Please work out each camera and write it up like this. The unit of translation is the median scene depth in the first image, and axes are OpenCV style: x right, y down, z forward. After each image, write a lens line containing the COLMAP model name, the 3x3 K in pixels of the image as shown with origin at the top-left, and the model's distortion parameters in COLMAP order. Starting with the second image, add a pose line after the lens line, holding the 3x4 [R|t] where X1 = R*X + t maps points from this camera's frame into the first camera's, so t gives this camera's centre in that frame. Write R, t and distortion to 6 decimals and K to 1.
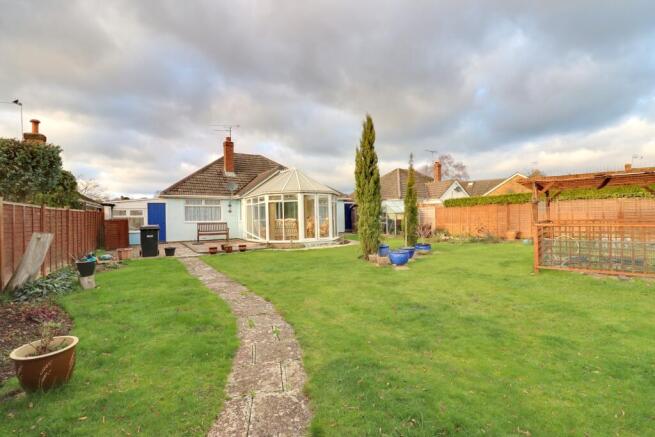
lens RADIAL K [[310.9, 0, 325.7], [0, 310.9, 217.4], [0, 0, 1]] dist [-0.002999, -0.001665]
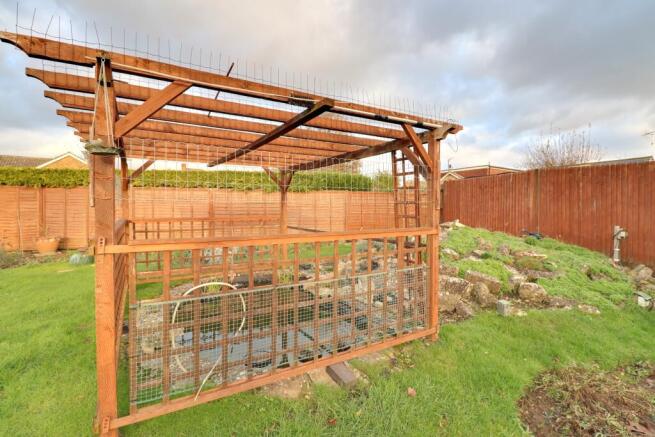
lens RADIAL K [[310.9, 0, 325.1], [0, 310.9, 214.5], [0, 0, 1]] dist [-0.002999, -0.001665]
pose [[0.319711, 0.006867, 0.947490, 0.245849], [-0.011056, 0.999933, -0.003516, 0.000710], [-0.947451, -0.009351, 0.319766, 0.379267]]
